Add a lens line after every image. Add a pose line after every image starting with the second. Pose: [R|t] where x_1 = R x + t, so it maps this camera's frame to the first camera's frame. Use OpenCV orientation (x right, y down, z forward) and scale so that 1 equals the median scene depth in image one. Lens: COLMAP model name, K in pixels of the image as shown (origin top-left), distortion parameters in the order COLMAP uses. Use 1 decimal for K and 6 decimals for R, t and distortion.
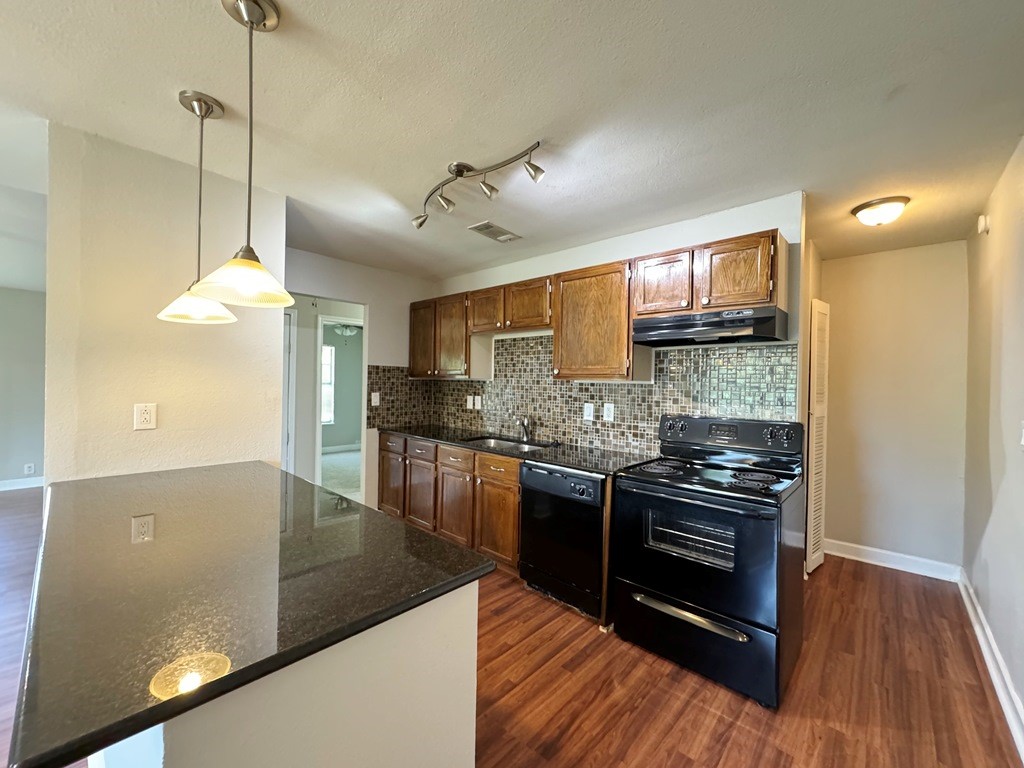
lens RADIAL K [[409.0, 0, 512.5], [0, 409.0, 382.4], [0, 0, 1]] dist [-0.000560, 0.000024]
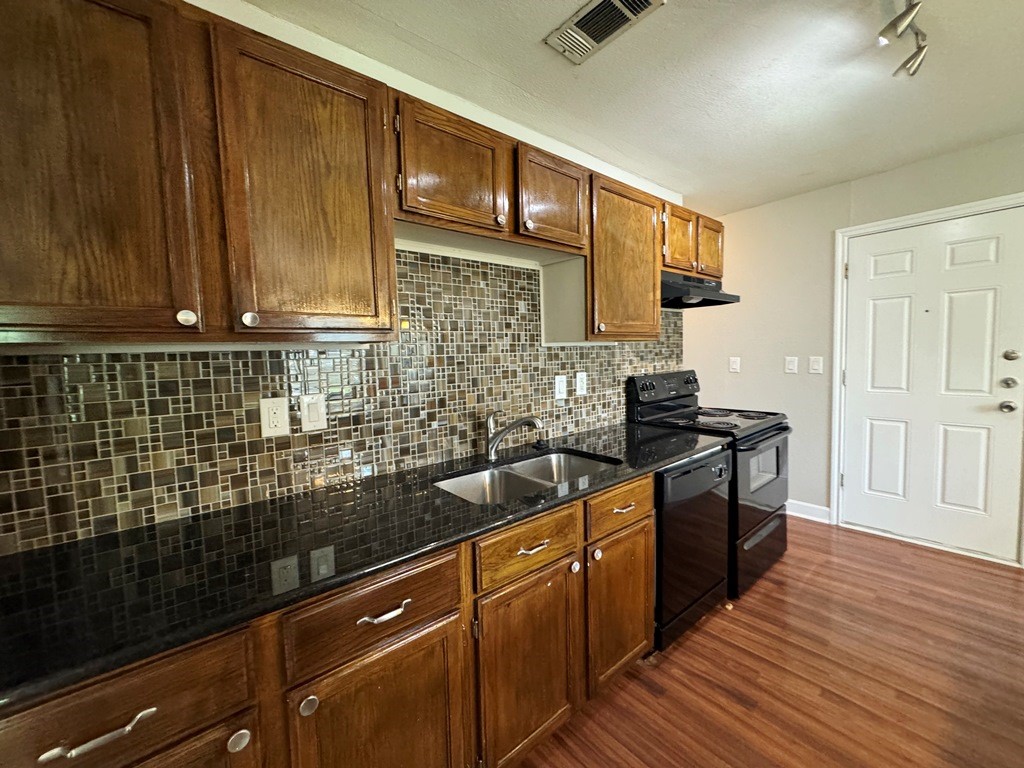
lens RADIAL K [[409.0, 0, 512.5], [0, 409.0, 382.4], [0, 0, 1]] dist [-0.000560, 0.000024]
pose [[0.135214, -0.094754, 0.986275, -0.509434], [0.035749, 0.995235, 0.090714, -0.003636], [-0.990171, 0.022992, 0.137957, 0.961415]]
